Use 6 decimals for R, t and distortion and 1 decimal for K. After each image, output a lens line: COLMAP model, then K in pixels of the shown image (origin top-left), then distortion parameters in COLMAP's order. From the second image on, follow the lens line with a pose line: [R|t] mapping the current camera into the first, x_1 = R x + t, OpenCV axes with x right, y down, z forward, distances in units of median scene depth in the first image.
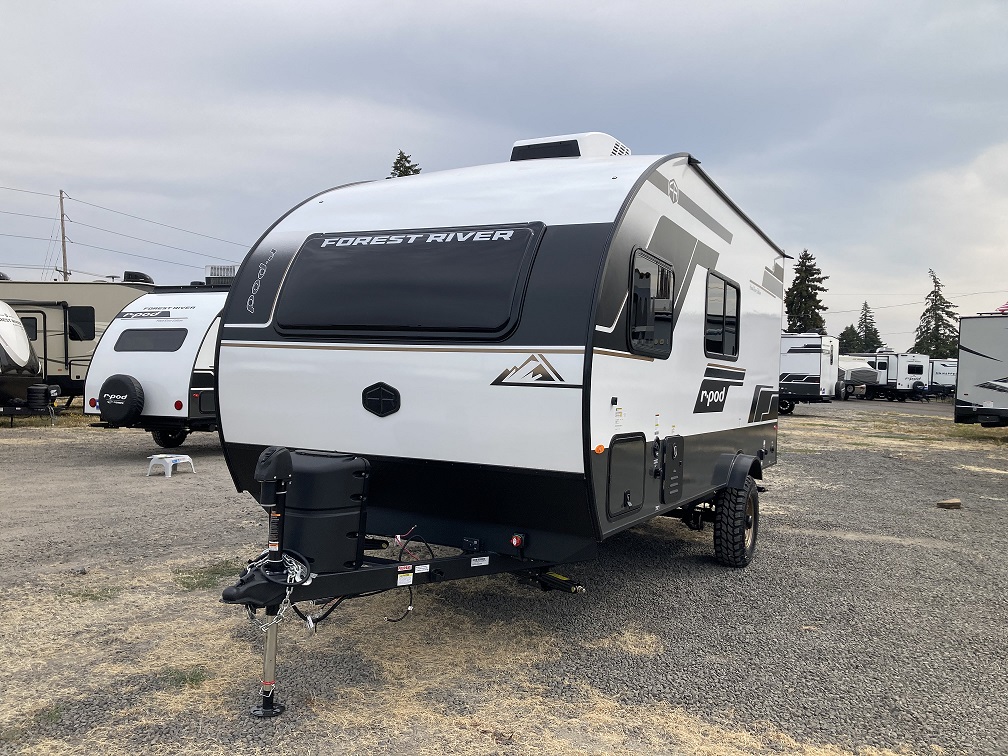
lens RADIAL K [[833.3, 0, 492.9], [0, 833.3, 380.0], [0, 0, 1]] dist [0.025413, -0.040758]
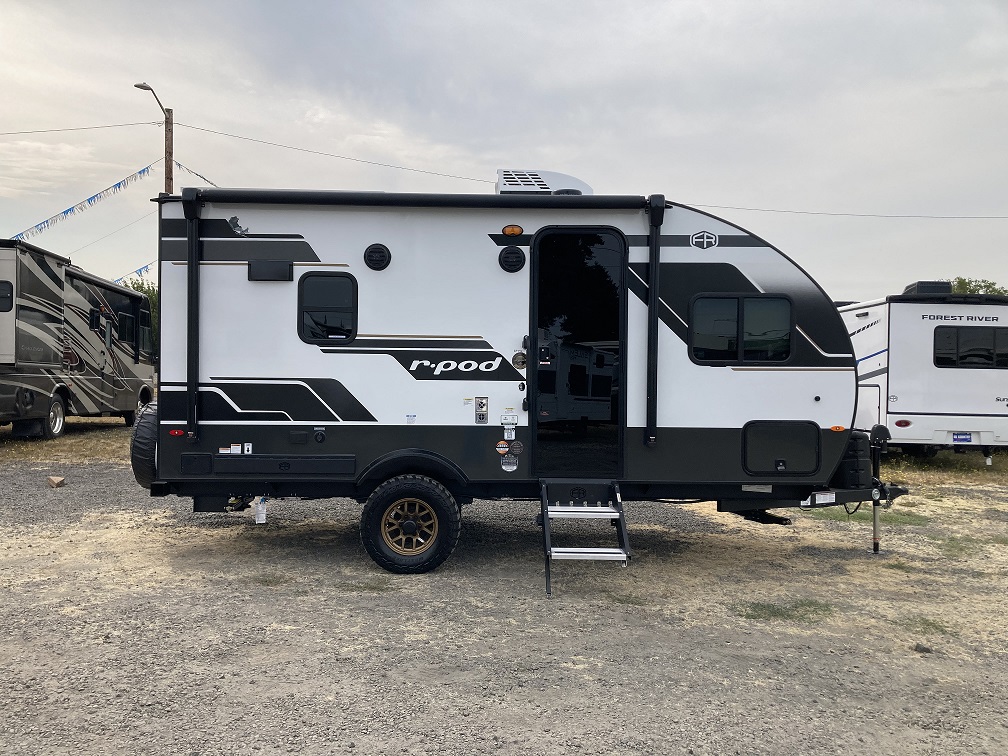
lens RADIAL K [[833.3, 0, 477.9], [0, 833.3, 382.6], [0, 0, 1]] dist [0.025413, -0.040758]
pose [[-0.470433, -0.055159, 0.880710, -1.253701], [-0.027570, 0.998476, 0.047808, -0.074336], [-0.882005, -0.001791, -0.471236, 2.225635]]
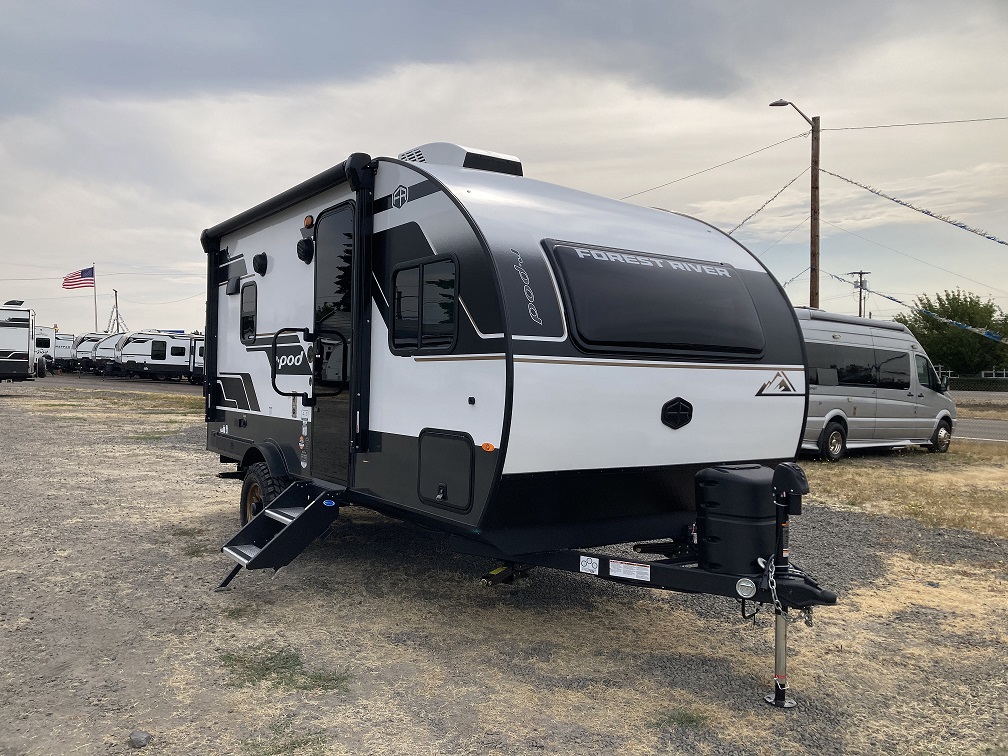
lens RADIAL K [[833.3, 0, 499.6], [0, 833.3, 374.5], [0, 0, 1]] dist [0.025413, -0.040758]
pose [[0.475583, -0.026117, 0.879283, -1.106452], [-0.000800, 0.999546, 0.030122, -0.054848], [-0.879670, -0.015029, 0.475347, 0.634615]]
